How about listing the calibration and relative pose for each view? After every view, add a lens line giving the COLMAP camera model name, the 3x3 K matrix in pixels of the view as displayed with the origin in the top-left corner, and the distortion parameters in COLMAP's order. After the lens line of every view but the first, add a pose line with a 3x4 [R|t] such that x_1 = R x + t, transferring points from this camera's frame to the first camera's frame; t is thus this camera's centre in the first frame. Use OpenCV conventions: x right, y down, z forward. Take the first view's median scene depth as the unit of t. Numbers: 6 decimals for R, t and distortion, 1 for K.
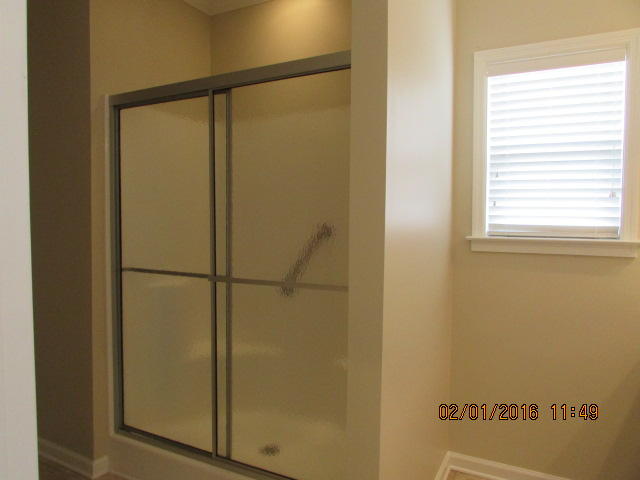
lens RADIAL K [[456.2, 0, 320.1], [0, 456.2, 239.3], [0, 0, 1]] dist [-0.029401, -0.000494]
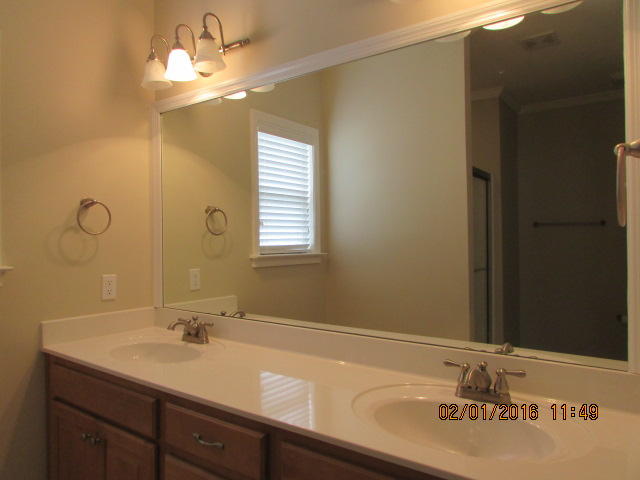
lens RADIAL K [[456.2, 0, 320.3], [0, 456.2, 238.4], [0, 0, 1]] dist [-0.029401, -0.000494]
pose [[0.149692, -0.012399, 0.988655, -0.897163], [0.073124, 0.997322, 0.001436, -0.044459], [-0.986025, 0.072079, 0.150197, 0.656678]]
